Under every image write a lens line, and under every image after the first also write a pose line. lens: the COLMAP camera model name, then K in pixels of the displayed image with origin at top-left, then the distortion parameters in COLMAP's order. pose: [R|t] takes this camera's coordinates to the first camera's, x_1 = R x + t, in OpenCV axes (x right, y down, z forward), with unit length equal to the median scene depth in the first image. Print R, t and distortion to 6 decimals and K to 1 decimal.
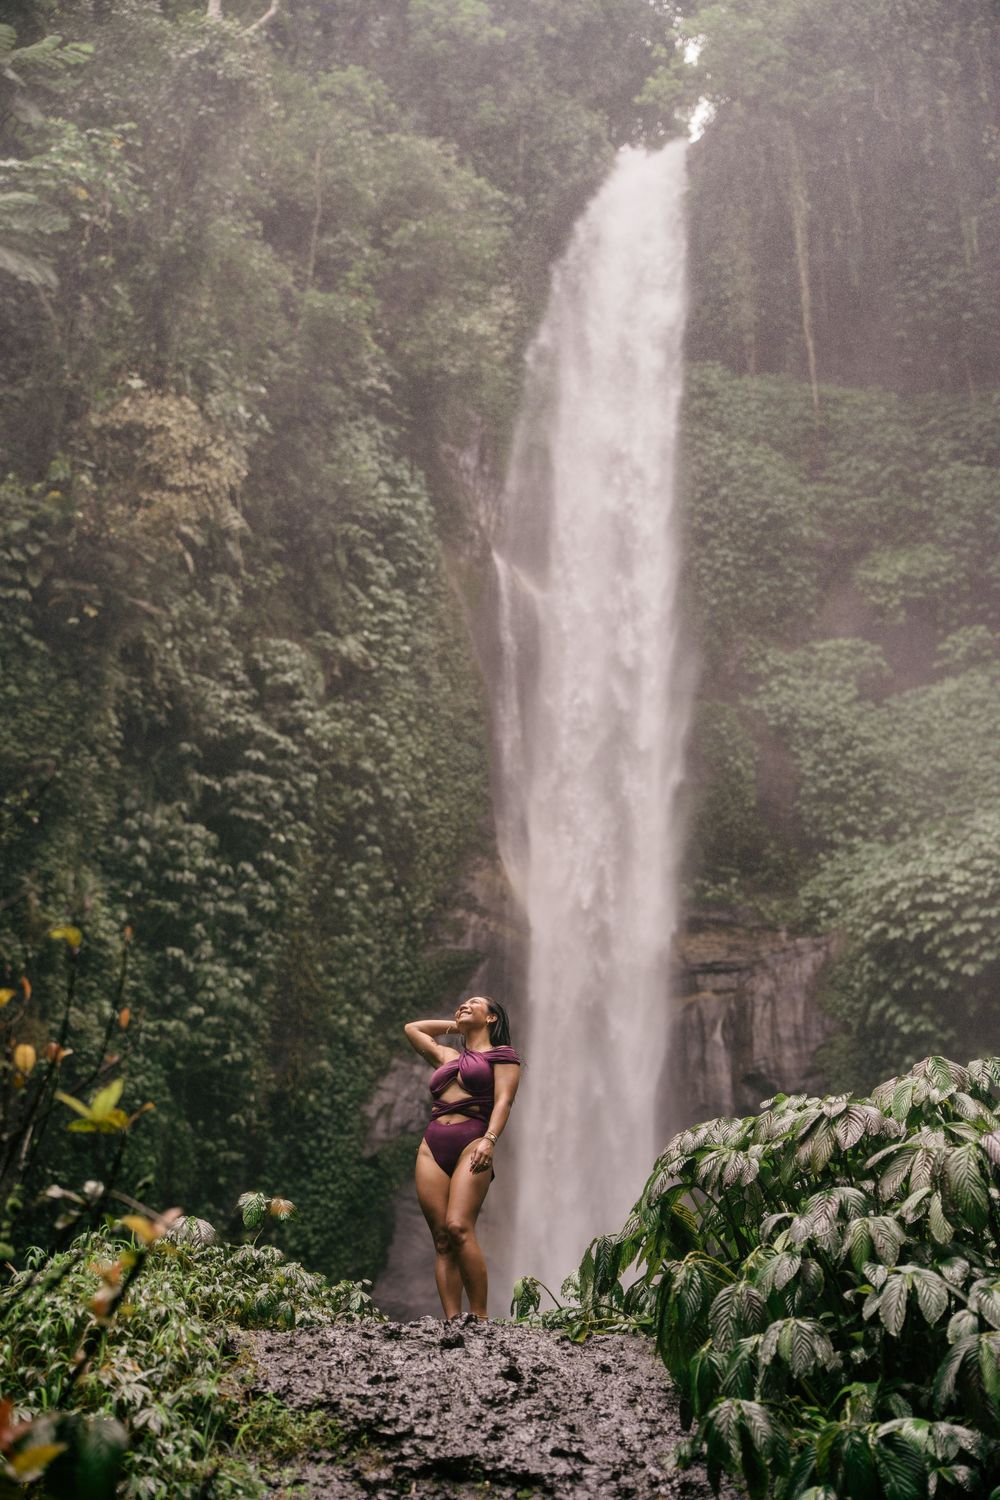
lens RADIAL K [[1925.5, 0, 504.2], [0, 1925.5, 756.4], [0, 0, 1]] dist [0.011117, -0.038058]
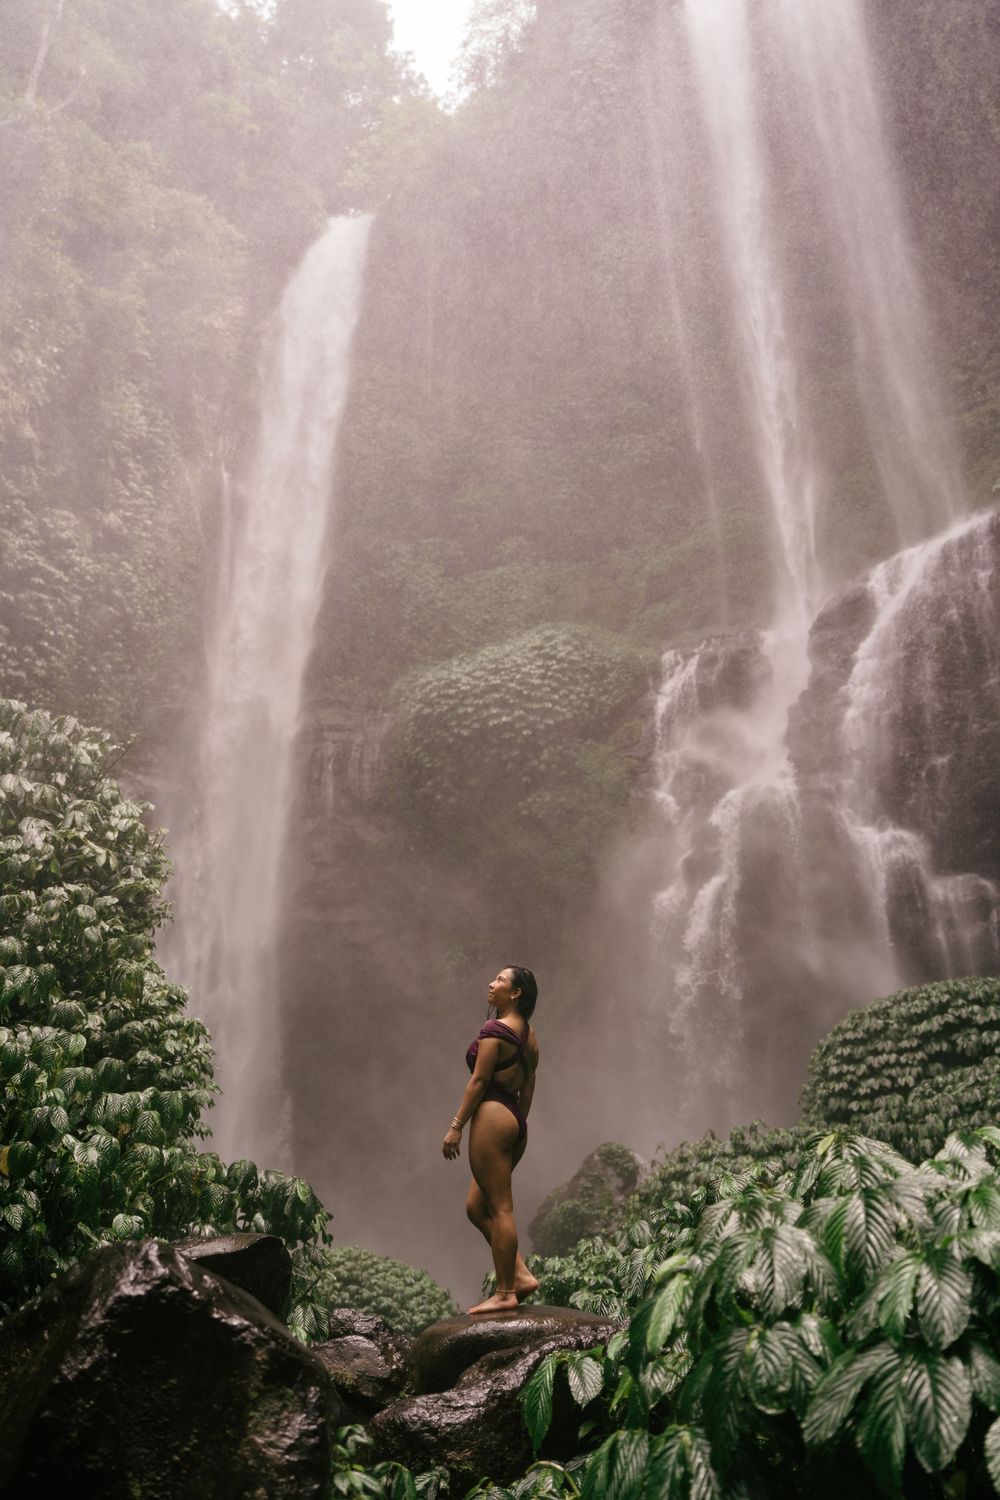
lens RADIAL K [[1208.2, 0, 493.9], [0, 1208.2, 754.3], [0, 0, 1]] dist [0.000760, 0.001281]
pose [[0.985676, 0.046213, 0.162194, 0.088044], [-0.065157, 0.991400, 0.113496, 0.003603], [-0.155554, -0.122438, 0.980210, -0.077378]]
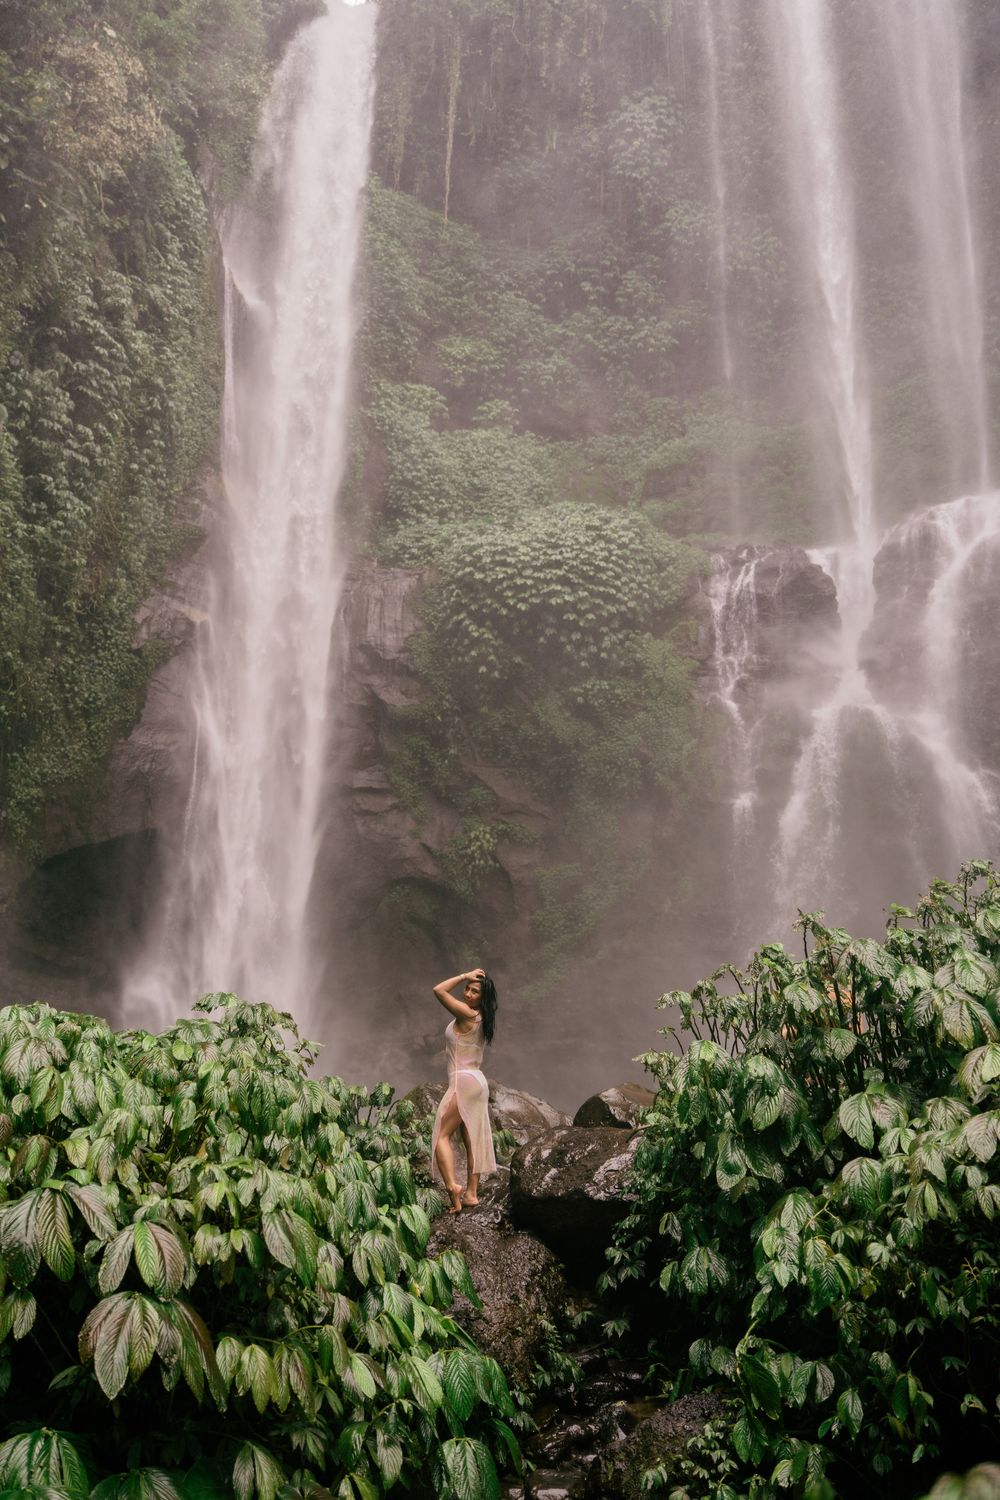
lens RADIAL K [[1222.3, 0, 499.9], [0, 1222.3, 747.3], [0, 0, 1]] dist [-0.003825, 0.004520]
pose [[0.900565, 0.152252, 0.407189, -0.177487], [-0.237556, 0.956799, 0.167637, 0.053827], [-0.364075, -0.247698, 0.897828, 0.037887]]
